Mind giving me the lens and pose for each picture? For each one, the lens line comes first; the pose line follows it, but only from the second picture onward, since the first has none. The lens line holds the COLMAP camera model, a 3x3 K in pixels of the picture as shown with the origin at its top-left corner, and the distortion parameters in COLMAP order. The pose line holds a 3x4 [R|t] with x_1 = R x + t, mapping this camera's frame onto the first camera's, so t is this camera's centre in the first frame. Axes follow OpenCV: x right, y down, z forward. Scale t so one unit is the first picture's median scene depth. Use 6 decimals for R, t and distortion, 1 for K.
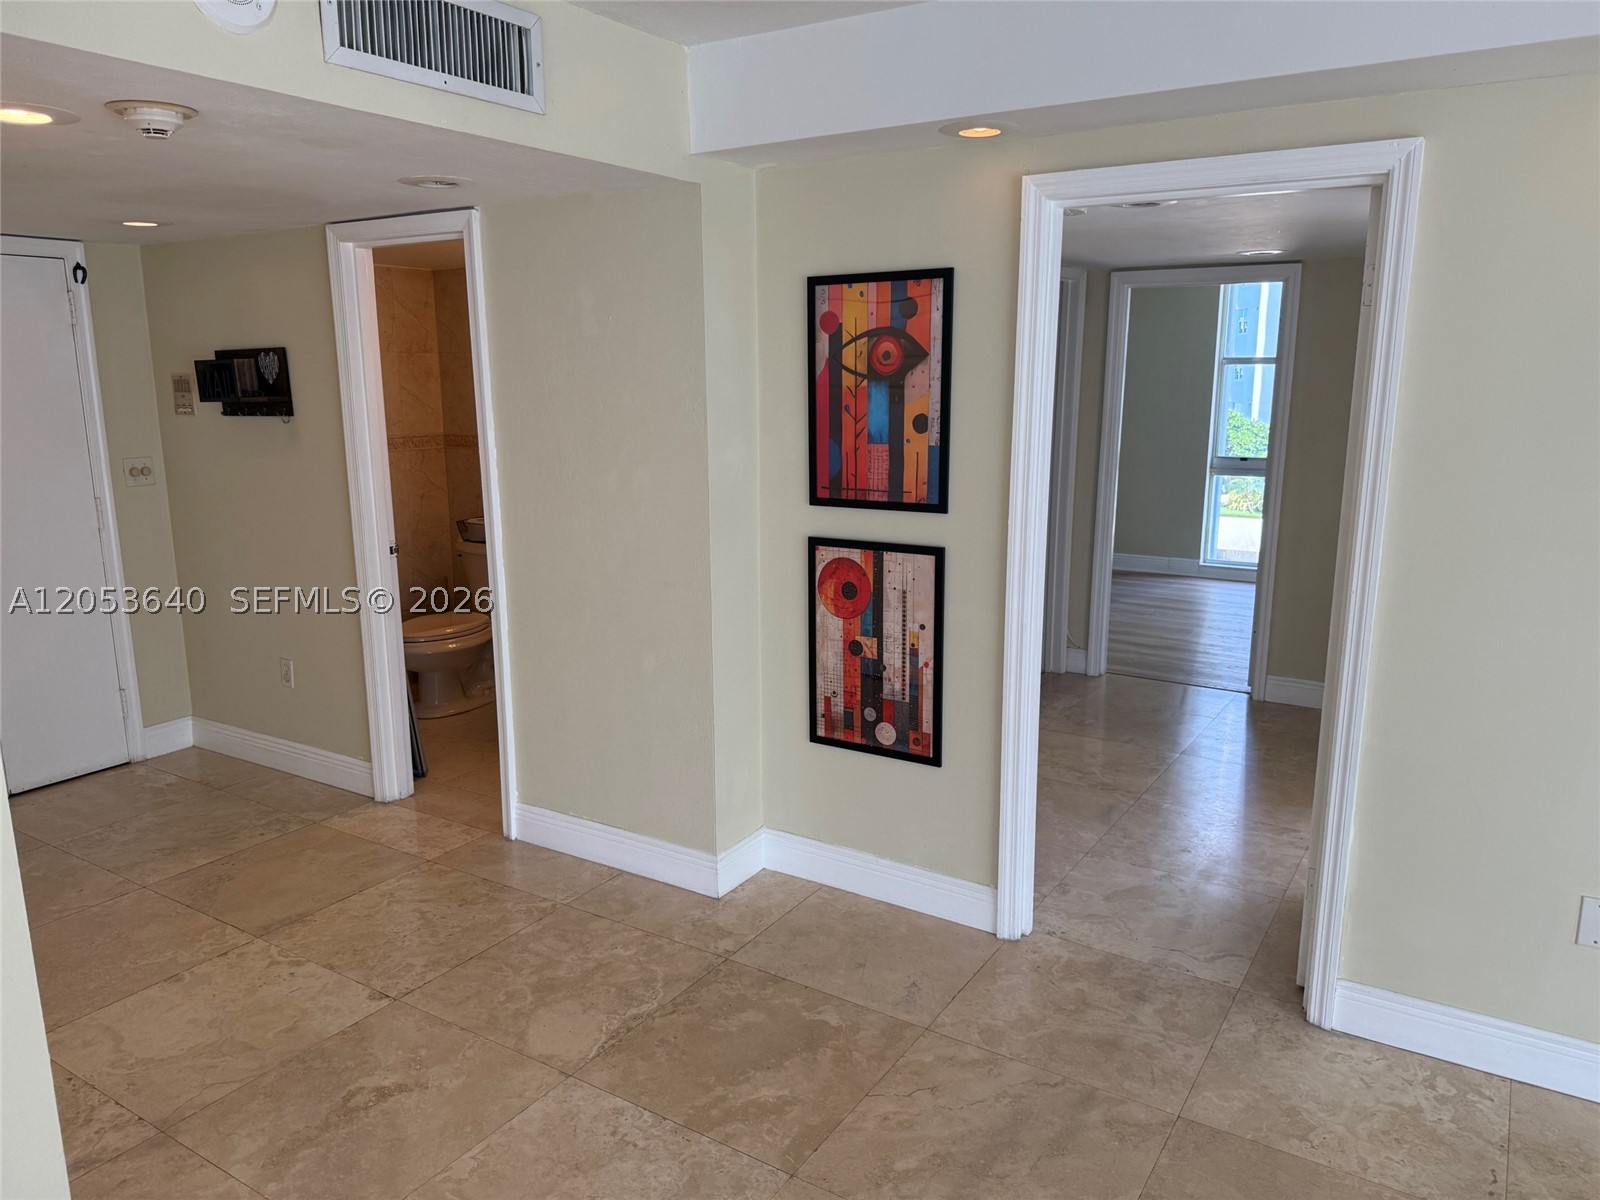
lens RADIAL K [[1123.8, 0, 800.0], [0, 1123.8, 600.0], [0, 0, 1]] dist [0.058983, -0.092540]
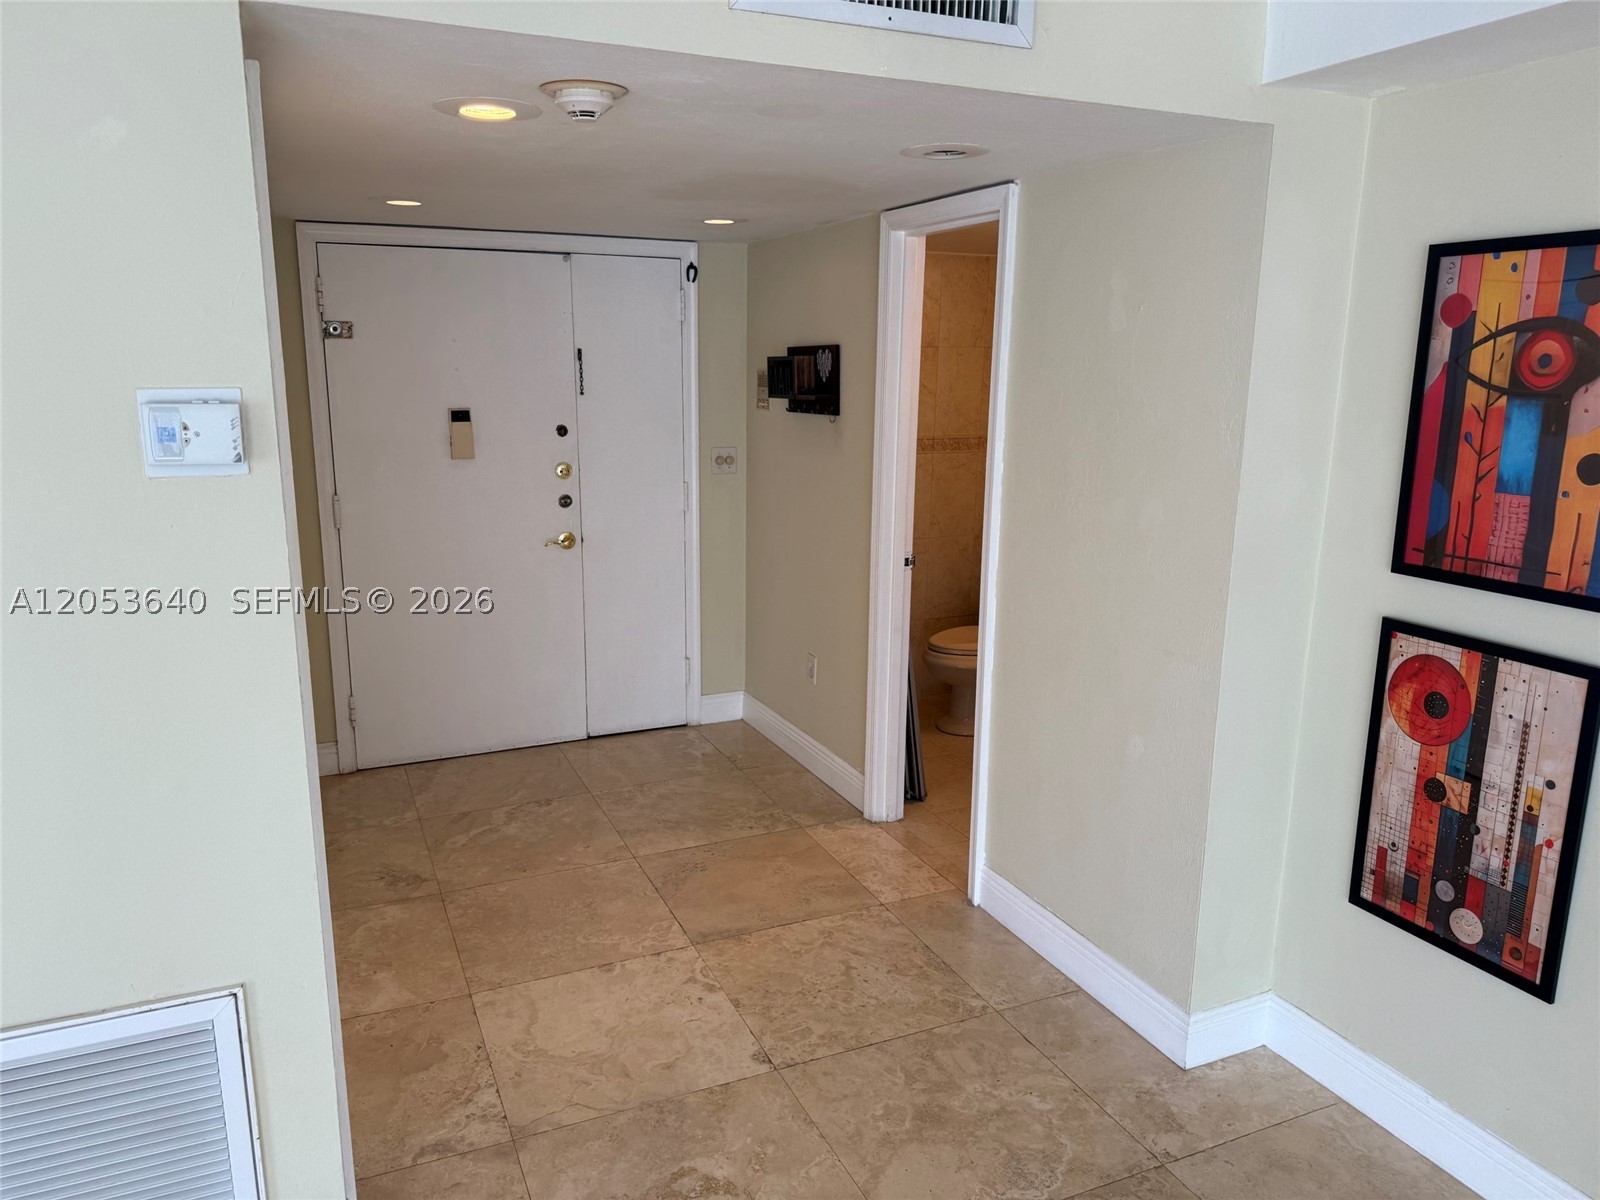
lens RADIAL K [[1110.5, 0, 766.6], [0, 1110.5, 592.6], [0, 0, 1]] dist [0.025375, -0.054482]
pose [[0.818524, 0.122838, -0.561186, 0.082147], [-0.116278, 0.992077, 0.047557, -0.061012], [0.562582, 0.026328, 0.826322, 0.218186]]
